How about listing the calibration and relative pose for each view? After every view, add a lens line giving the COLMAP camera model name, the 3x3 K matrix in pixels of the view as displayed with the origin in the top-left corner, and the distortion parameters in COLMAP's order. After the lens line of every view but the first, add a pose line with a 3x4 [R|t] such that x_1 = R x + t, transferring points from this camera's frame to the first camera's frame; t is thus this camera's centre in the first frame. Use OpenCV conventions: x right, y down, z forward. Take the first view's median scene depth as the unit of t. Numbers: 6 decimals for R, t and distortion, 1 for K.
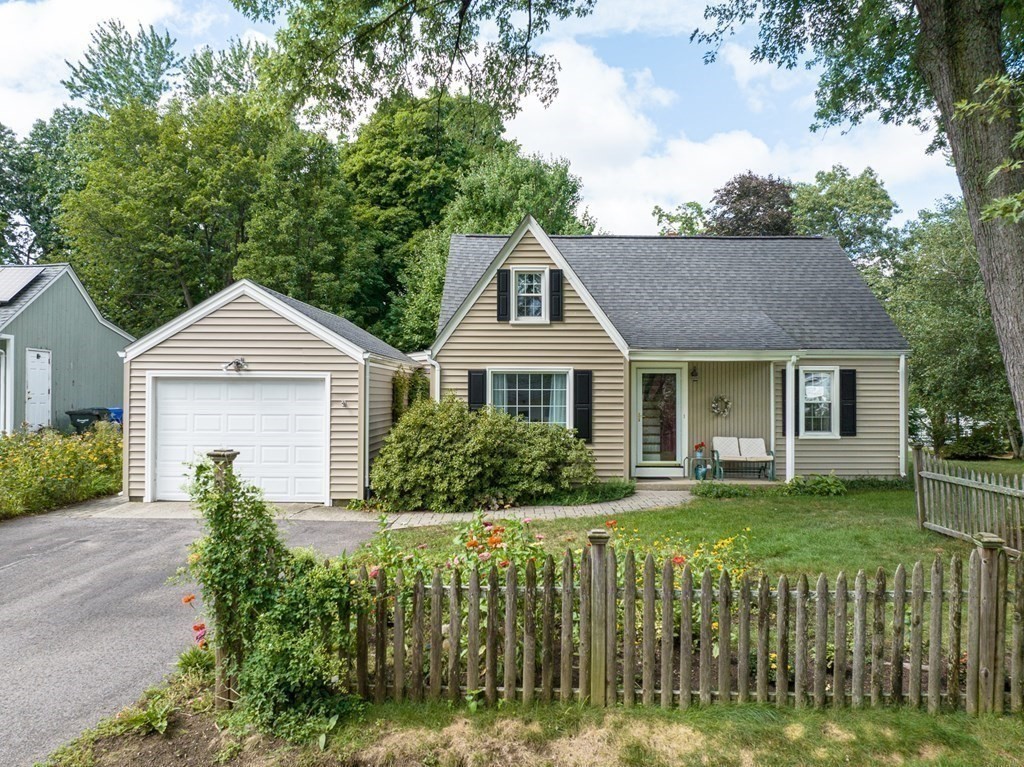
lens RADIAL K [[707.2, 0, 498.3], [0, 707.2, 391.9], [0, 0, 1]] dist [-0.022665, -0.003172]
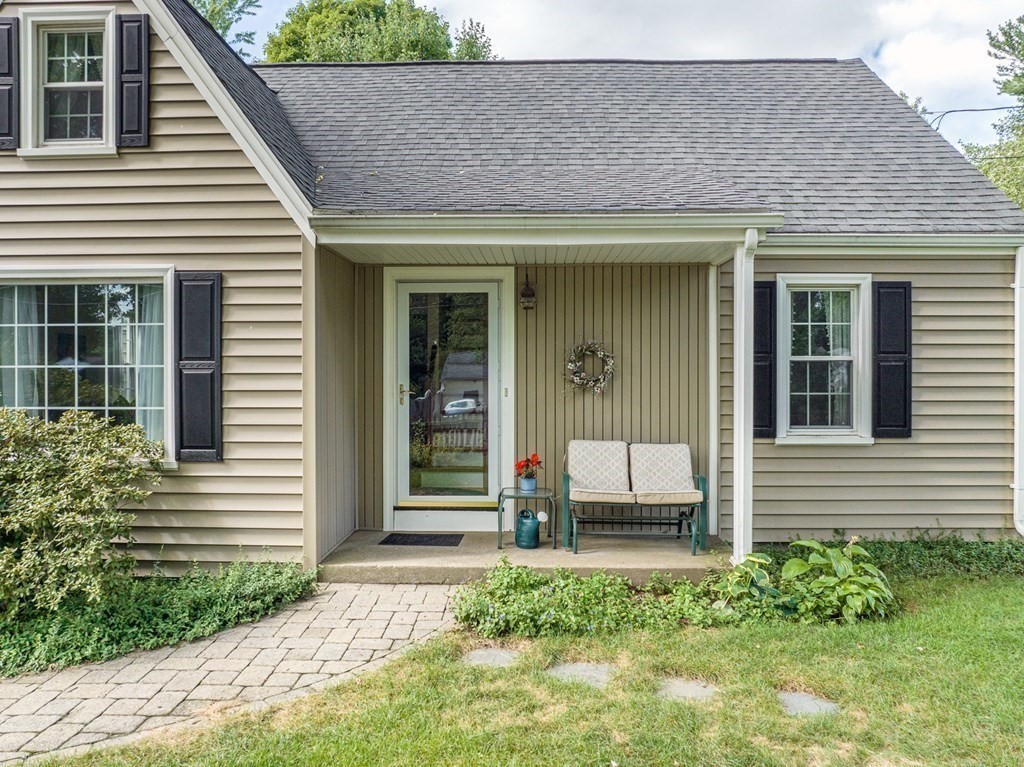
lens RADIAL K [[709.0, 0, 511.1], [0, 709.0, 381.9], [0, 0, 1]] dist [-0.022927, 0.002125]
pose [[0.999875, -0.002857, -0.015564, 0.293582], [0.003056, 0.999914, 0.012752, 0.024410], [0.015526, -0.012798, 0.999798, 0.611917]]
